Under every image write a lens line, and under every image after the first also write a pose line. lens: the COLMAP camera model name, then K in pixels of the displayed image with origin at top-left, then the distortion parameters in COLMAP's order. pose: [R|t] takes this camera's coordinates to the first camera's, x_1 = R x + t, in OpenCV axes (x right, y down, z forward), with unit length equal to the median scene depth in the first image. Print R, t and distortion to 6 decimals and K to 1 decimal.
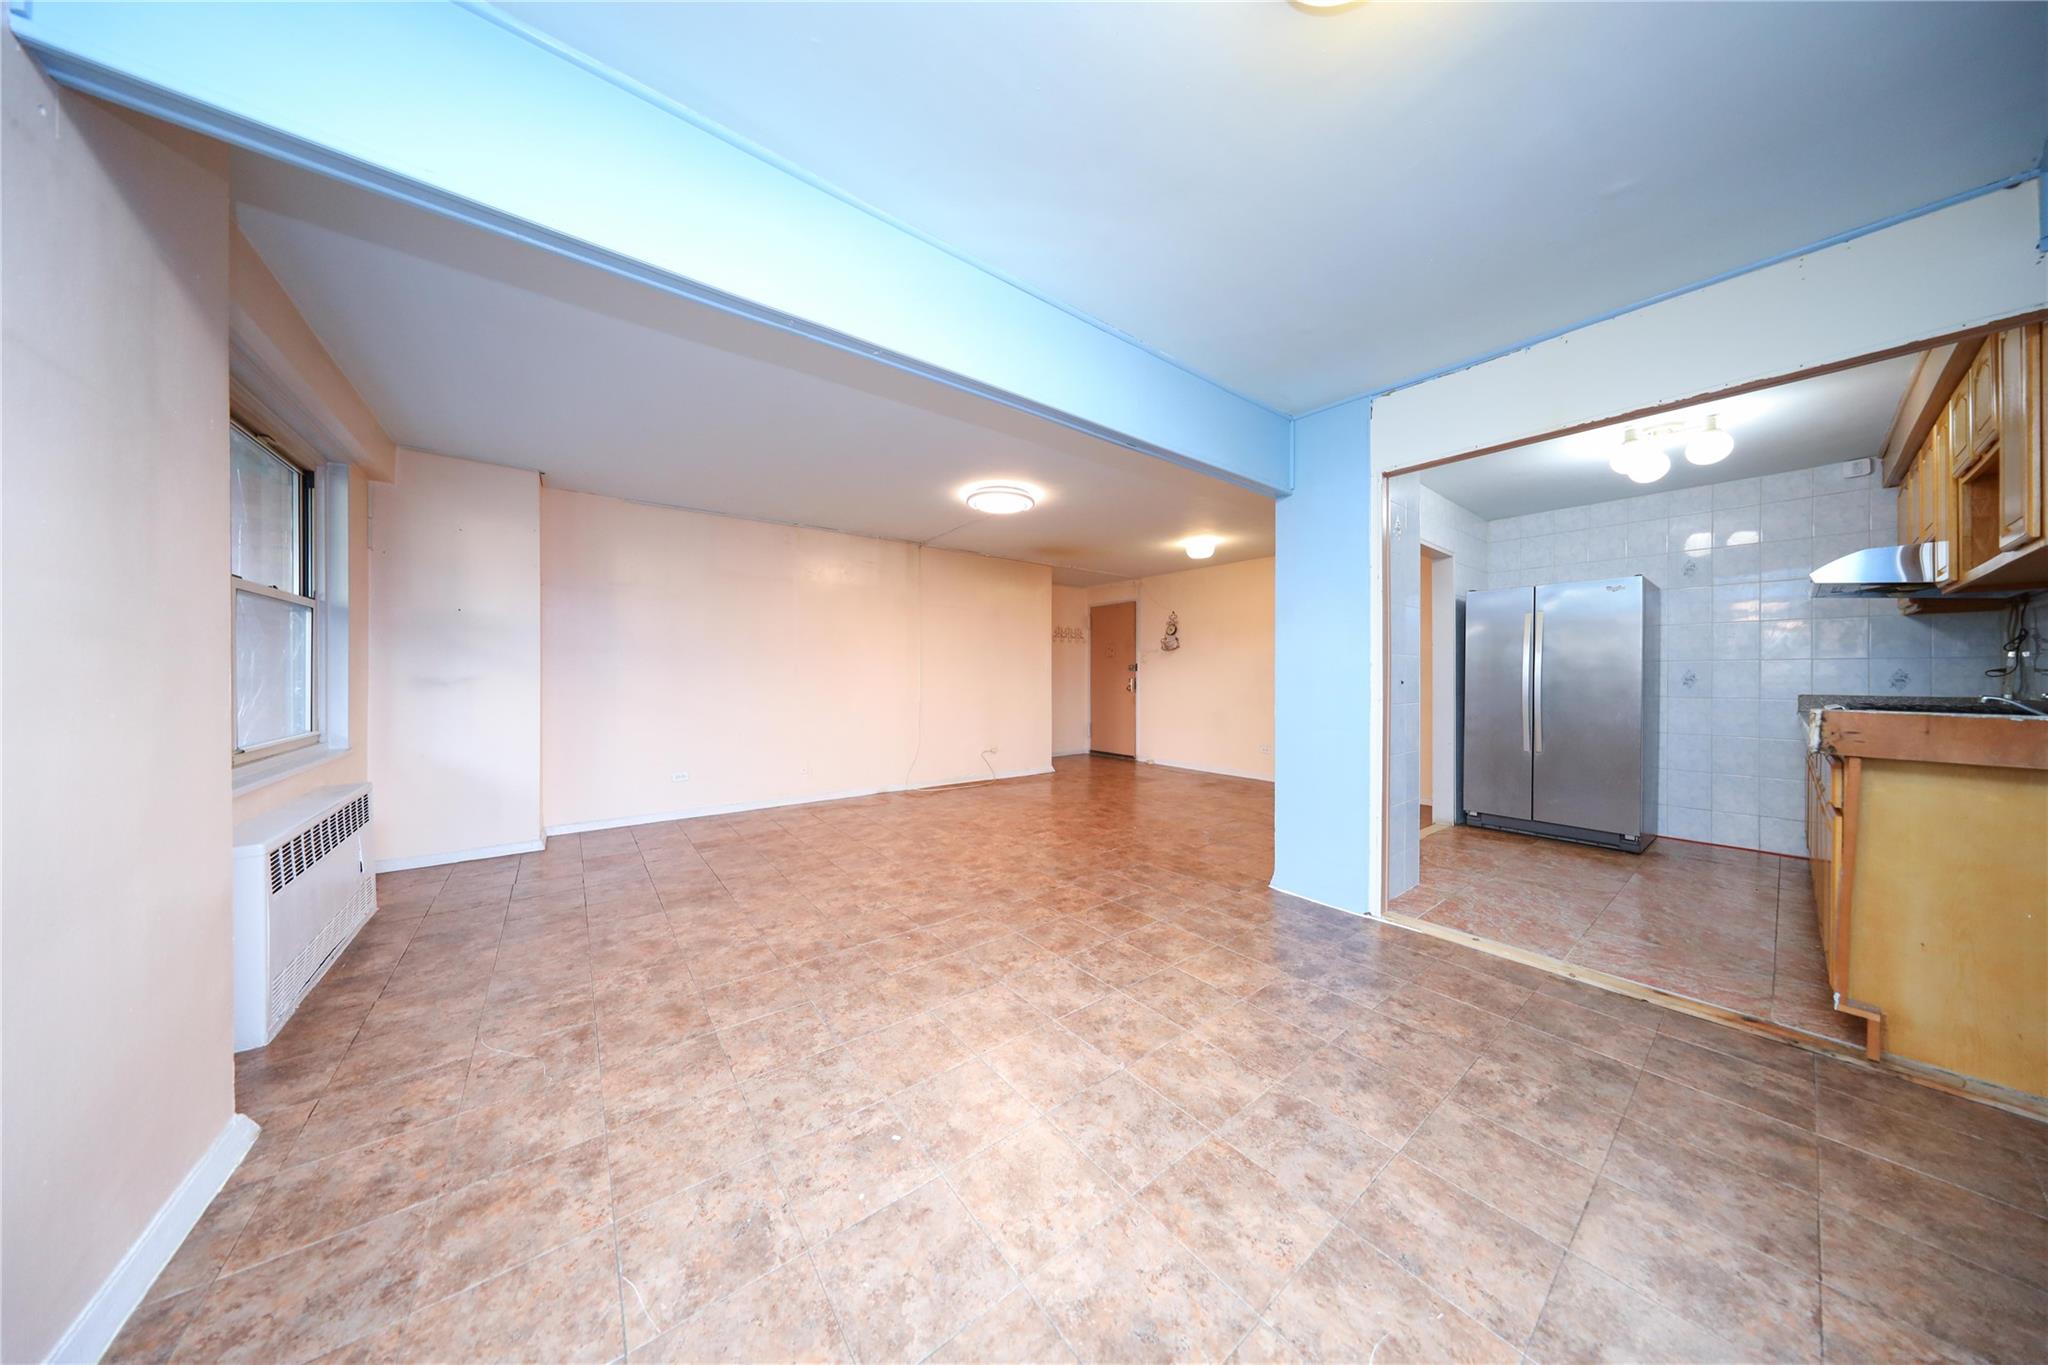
lens RADIAL K [[594.4, 0, 1013.0], [0, 594.4, 671.5], [0, 0, 1]] dist [0.000588, 0.000280]
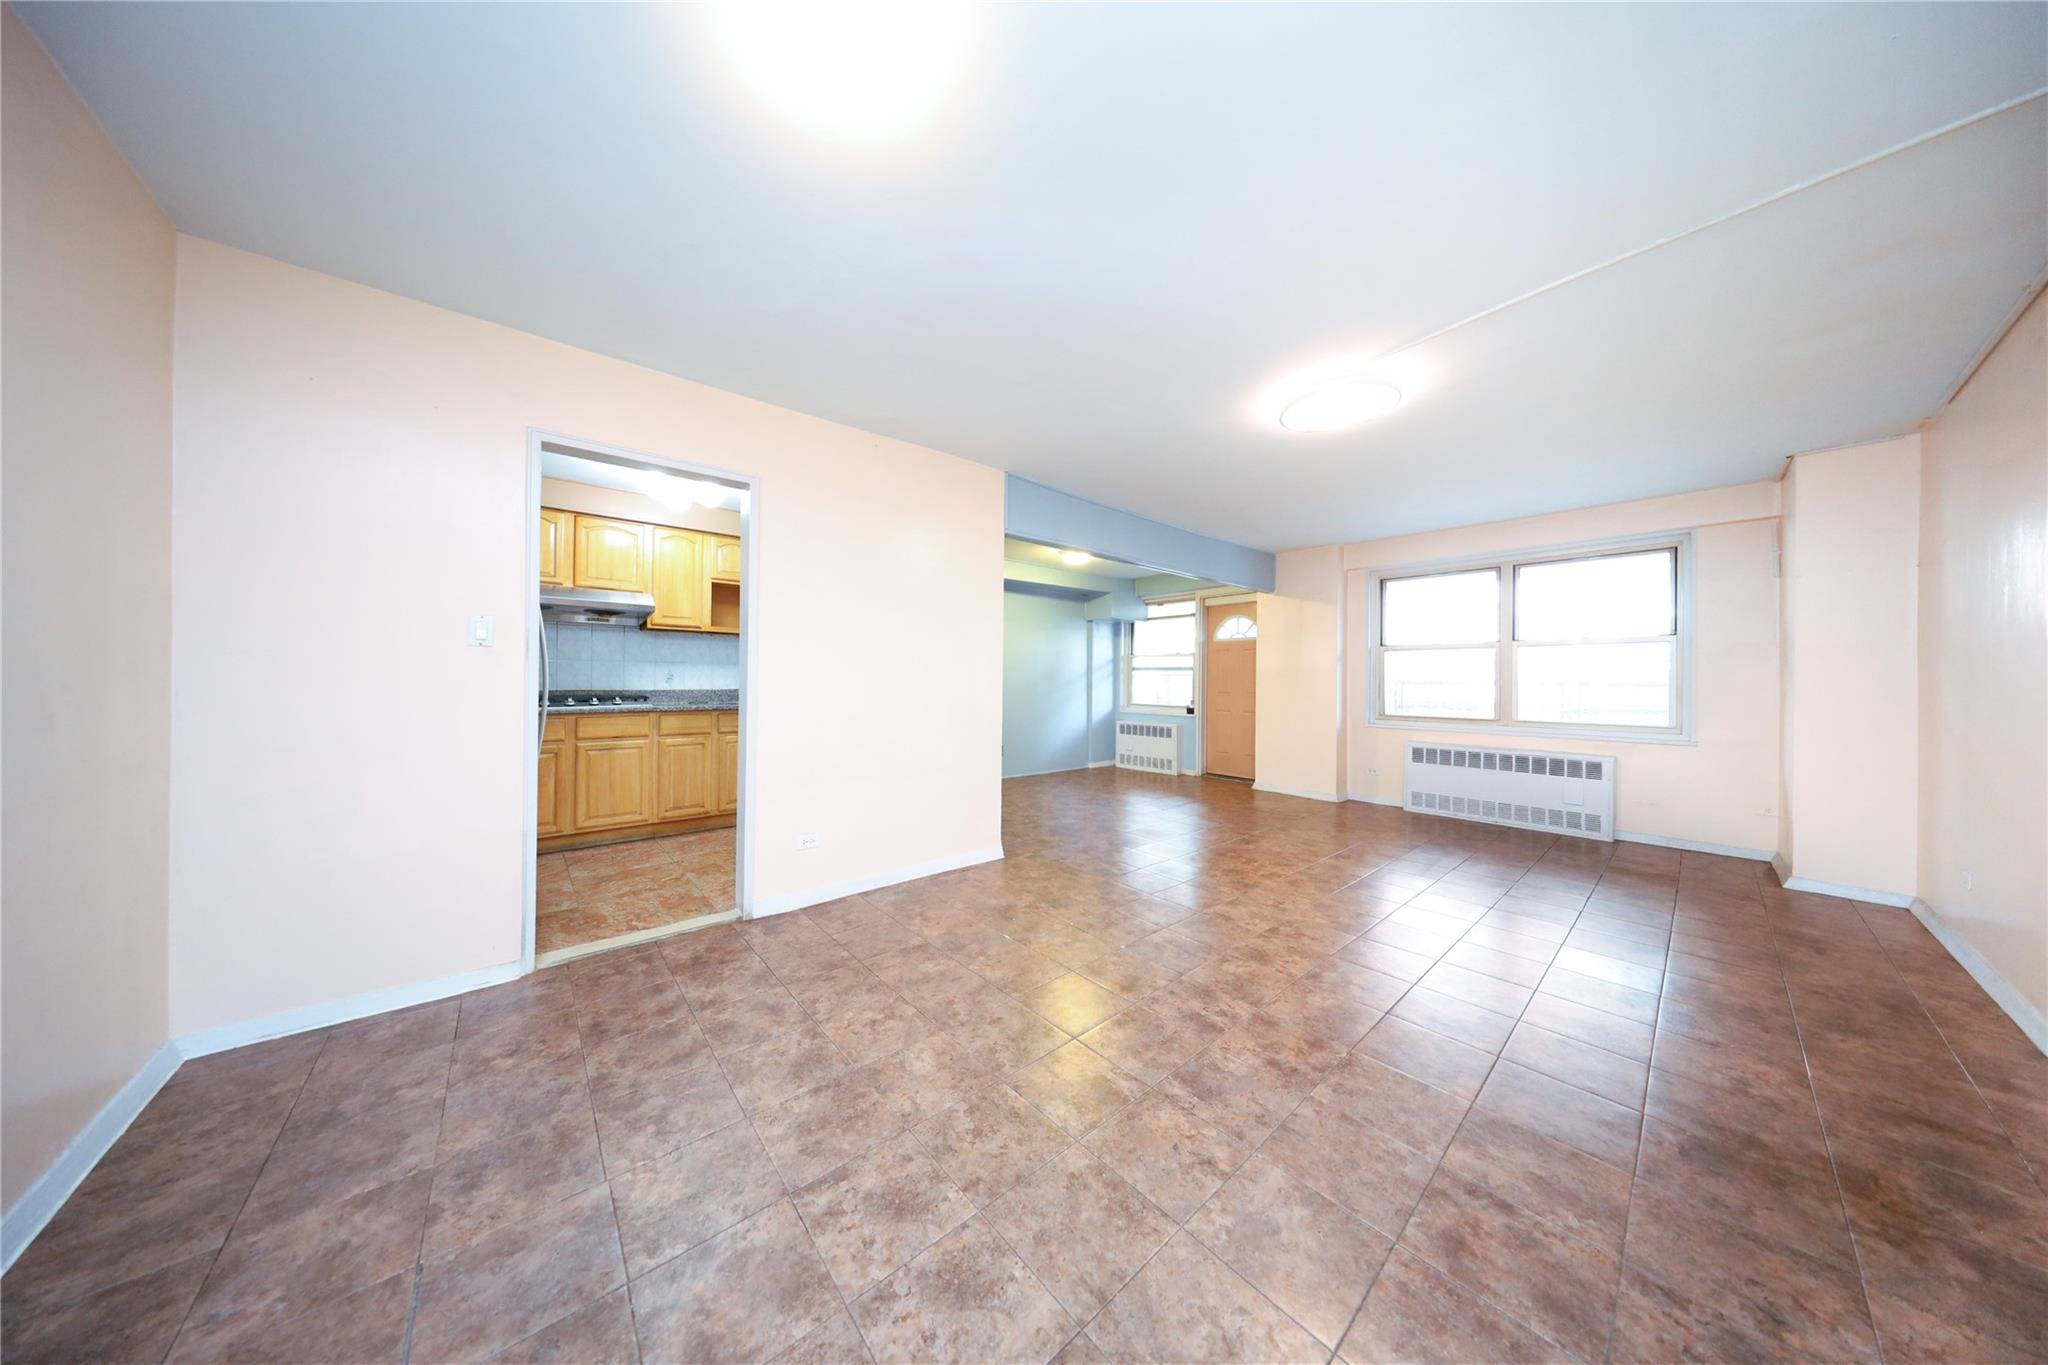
lens RADIAL K [[594.4, 0, 1029.1], [0, 594.4, 681.1], [0, 0, 1]] dist [0.000588, 0.000280]
pose [[-0.996741, -0.012469, -0.079695, 0.512007], [-0.011914, 0.999901, -0.007440, 0.021609], [0.079780, -0.006467, -0.996792, 2.332916]]
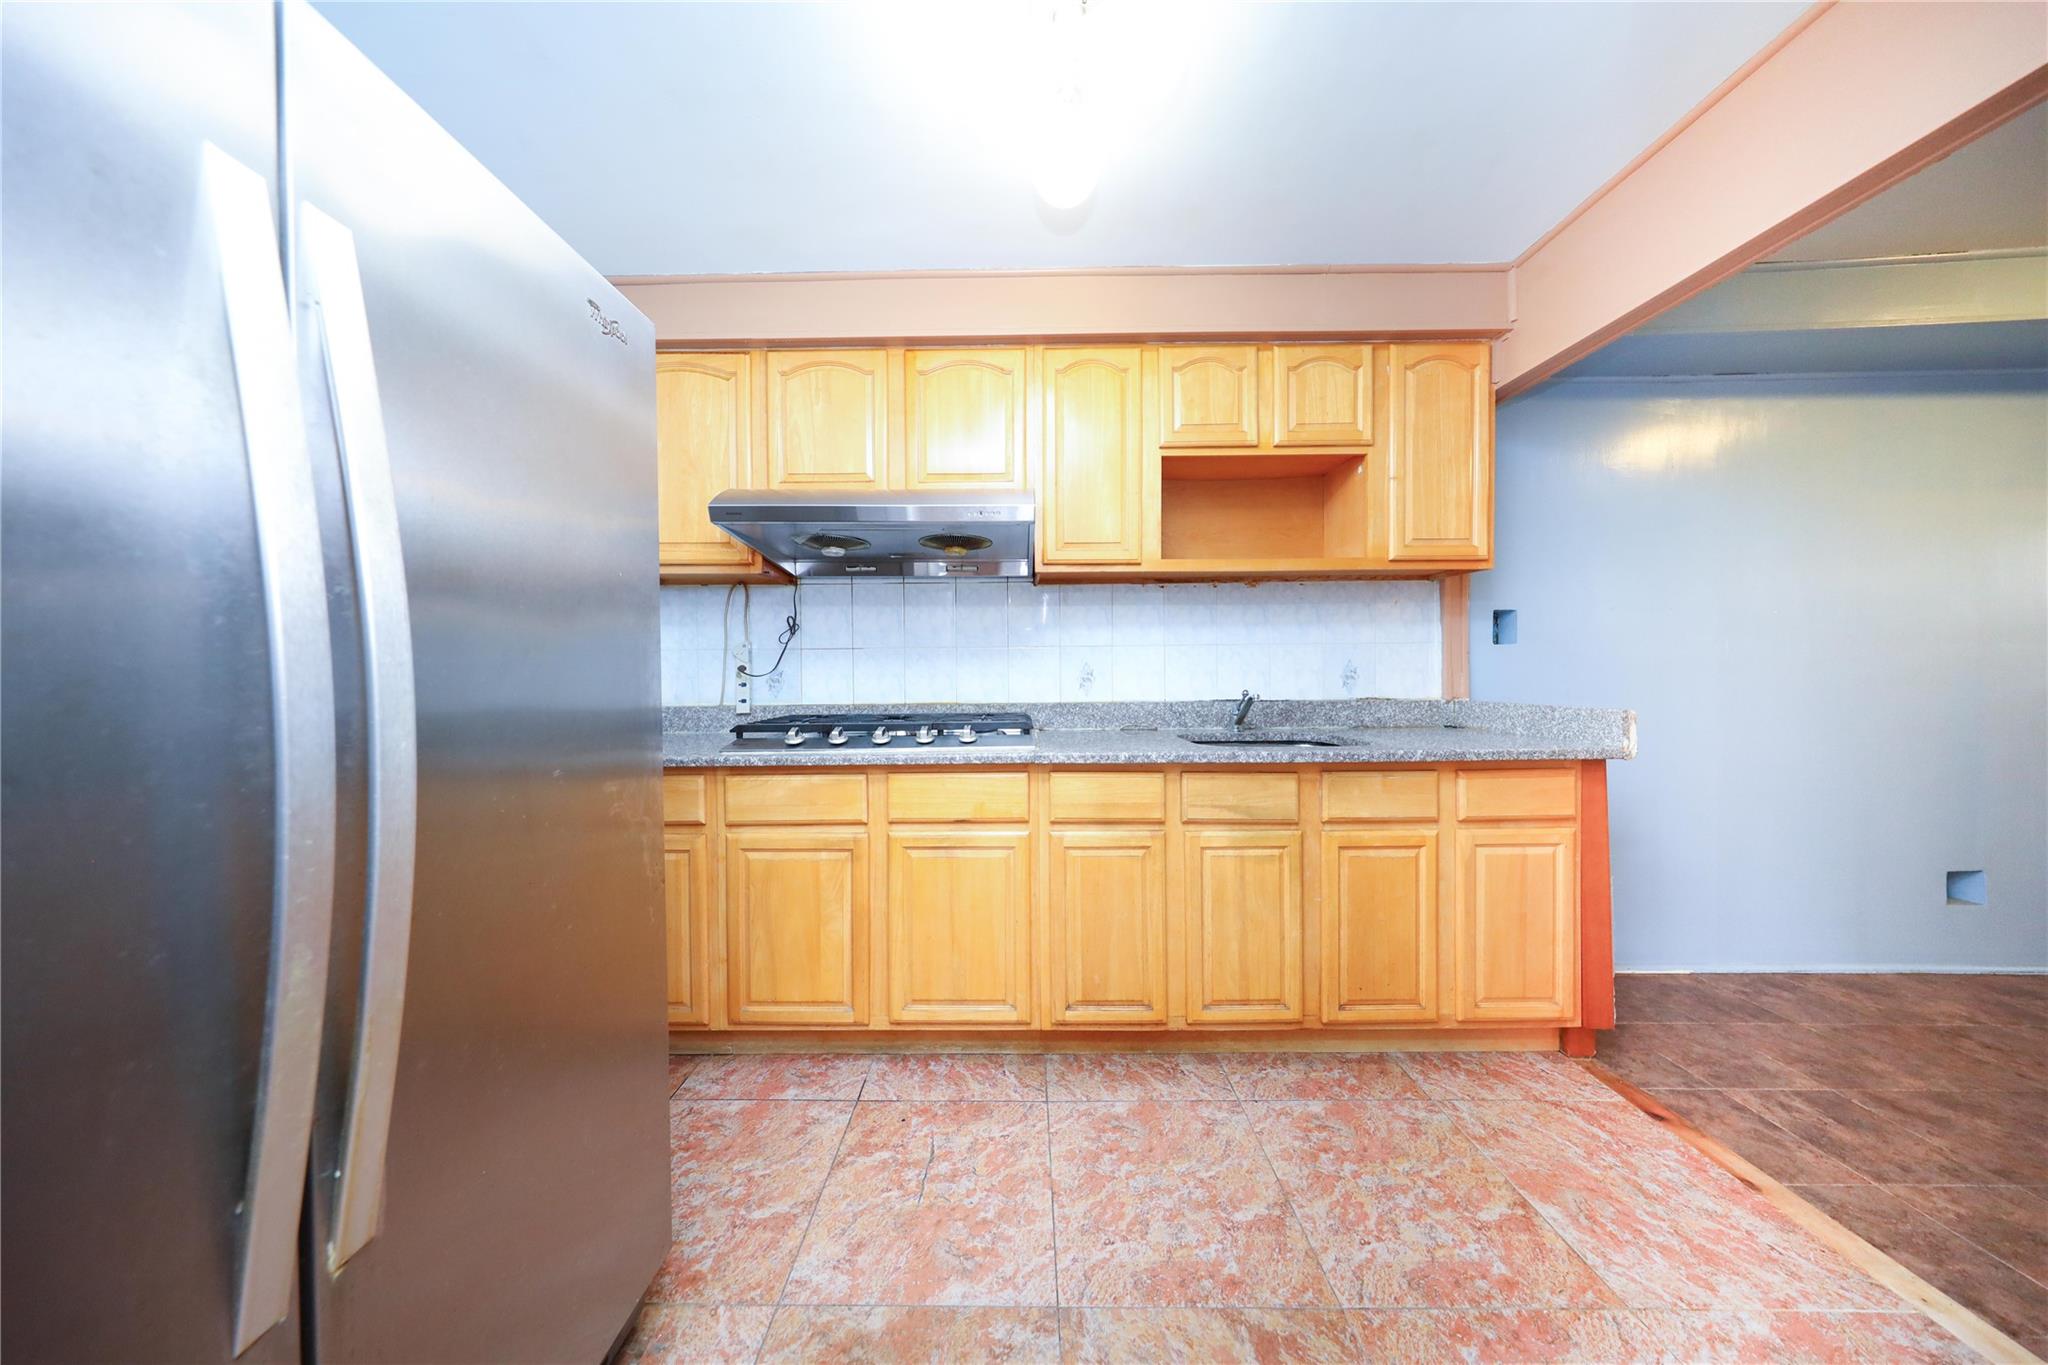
lens RADIAL K [[594.4, 0, 1009.3], [0, 594.4, 678.5], [0, 0, 1]] dist [0.000588, 0.000280]
pose [[-0.785720, -0.000478, 0.618582, 0.926942], [0.001894, 0.999993, 0.003178, 0.010980], [-0.618580, 0.003669, -0.785713, 1.378345]]
